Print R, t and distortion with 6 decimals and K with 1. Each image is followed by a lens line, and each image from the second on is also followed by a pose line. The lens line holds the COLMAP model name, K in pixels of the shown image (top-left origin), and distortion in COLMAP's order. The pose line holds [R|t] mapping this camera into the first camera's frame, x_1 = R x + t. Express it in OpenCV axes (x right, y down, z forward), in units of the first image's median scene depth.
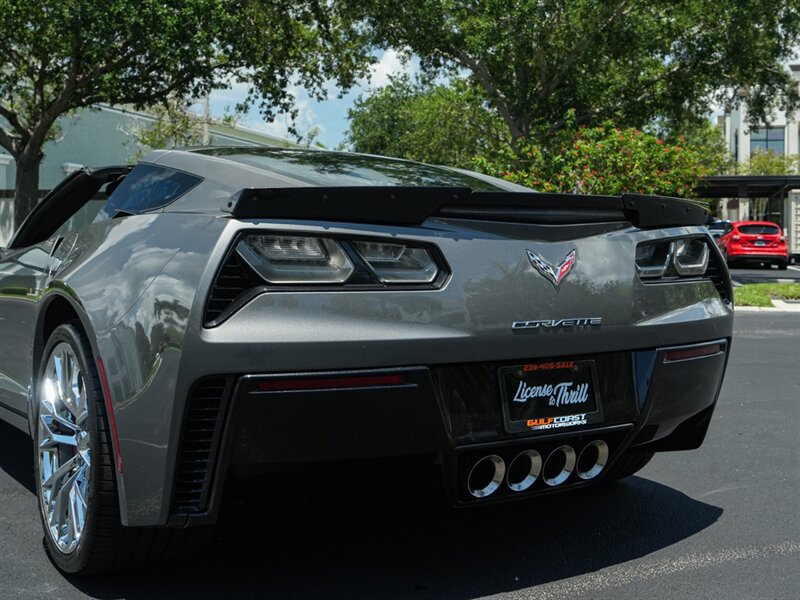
lens RADIAL K [[1001.3, 0, 441.4], [0, 1001.3, 241.3], [0, 0, 1]] dist [-0.016508, 0.044369]
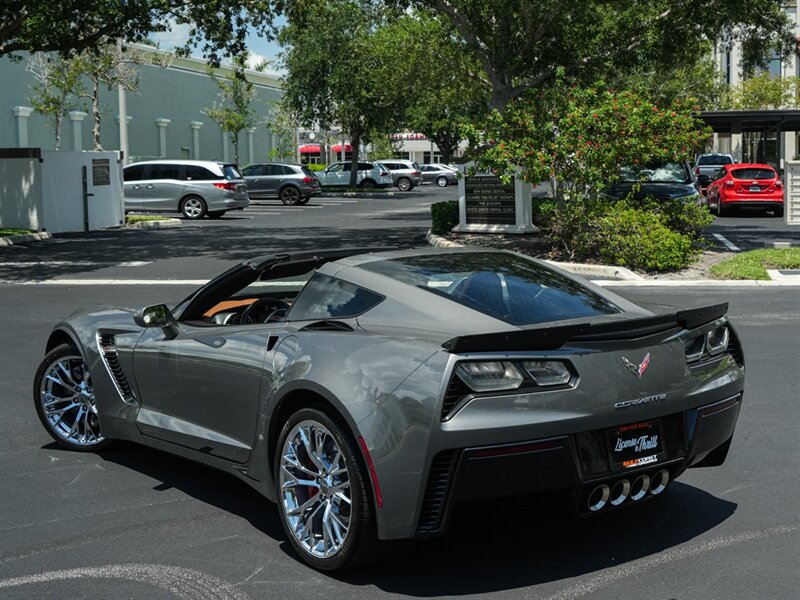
lens RADIAL K [[1194.6, 0, 507.7], [0, 1194.6, 271.5], [0, 0, 1]] dist [-0.008404, -0.012550]
pose [[0.994199, -0.026665, 0.104202, -0.193946], [0.017205, 0.995734, 0.090656, -0.202624], [-0.106174, -0.088337, 0.990416, -0.570021]]
